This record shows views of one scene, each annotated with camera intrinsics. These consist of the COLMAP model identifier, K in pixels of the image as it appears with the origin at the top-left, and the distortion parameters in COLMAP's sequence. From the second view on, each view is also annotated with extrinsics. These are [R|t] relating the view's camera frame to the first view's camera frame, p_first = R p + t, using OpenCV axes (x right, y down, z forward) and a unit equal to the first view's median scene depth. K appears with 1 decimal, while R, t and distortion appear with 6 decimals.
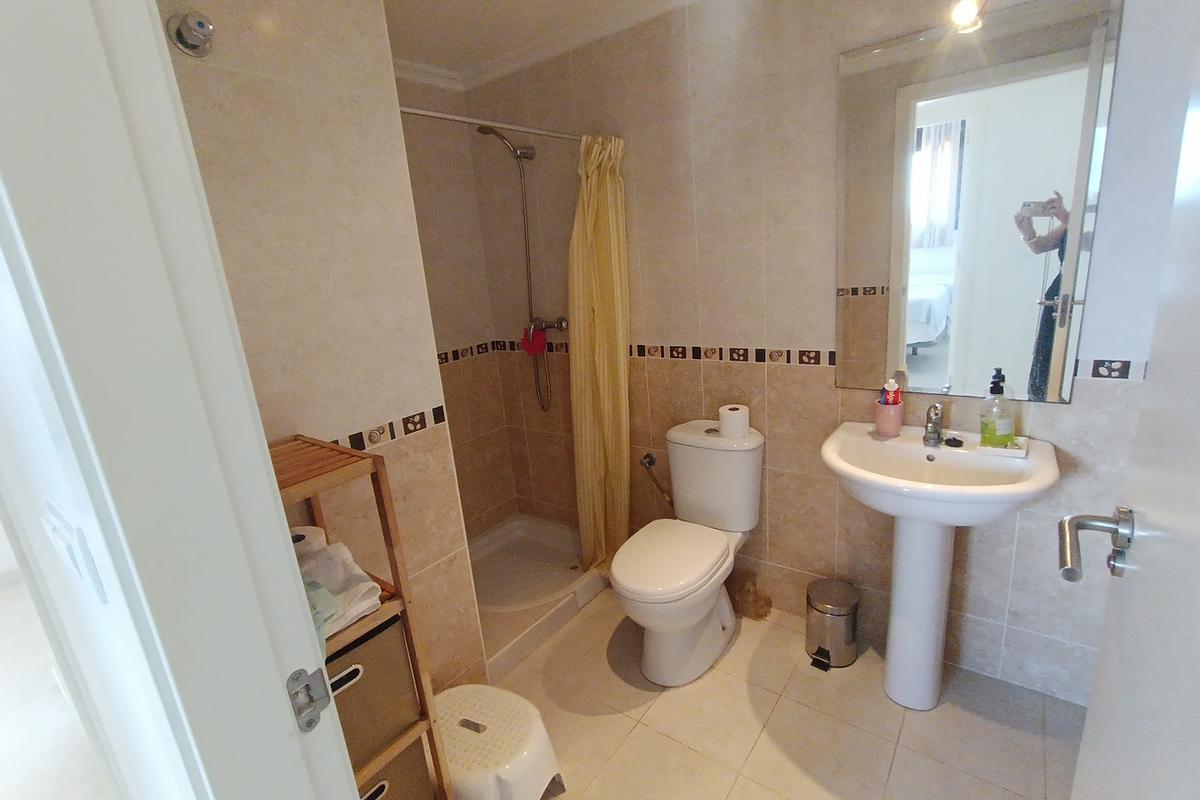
lens RADIAL K [[548.9, 0, 592.0], [0, 548.9, 394.7], [0, 0, 1]] dist [-0.033030, 0.020323]
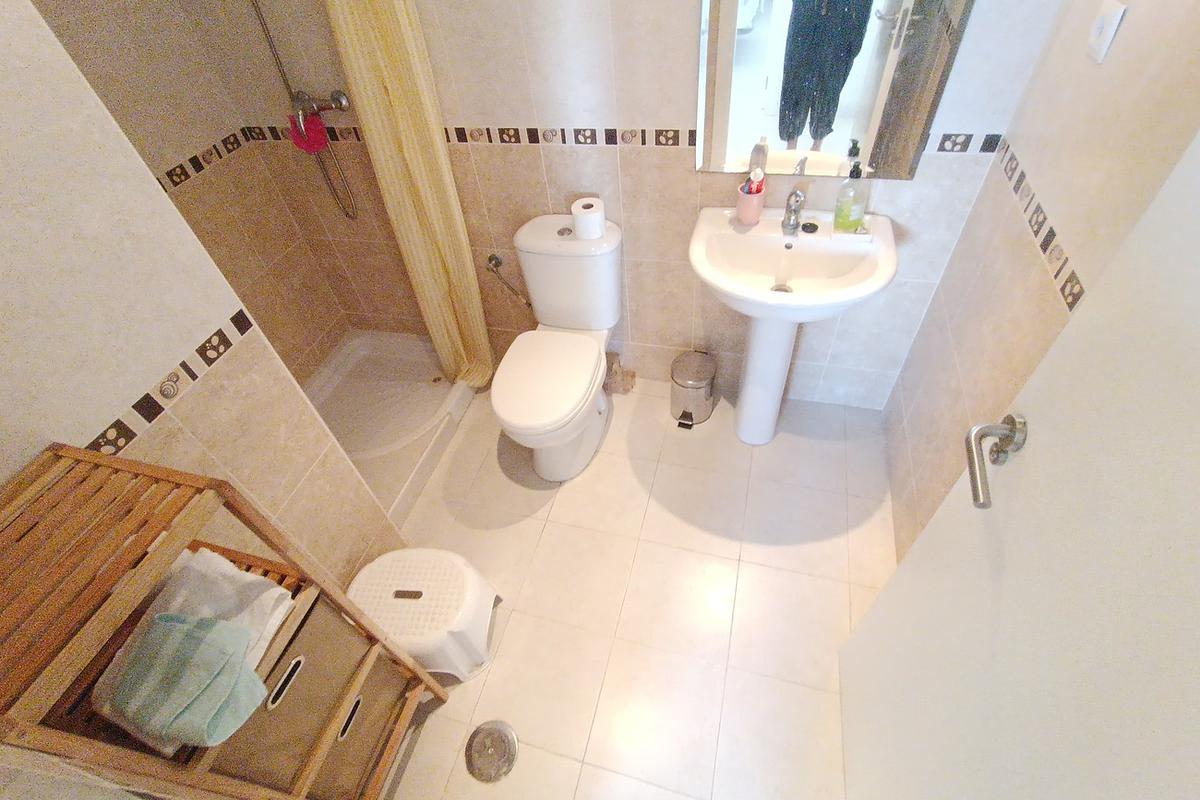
lens RADIAL K [[548.9, 0, 592.0], [0, 548.9, 394.7], [0, 0, 1]] dist [-0.033030, 0.020323]
pose [[0.930125, -0.267491, 0.251626, -0.036025], [0.102954, 0.847629, 0.520506, -0.168917], [-0.352516, -0.458229, 0.815940, 0.136462]]
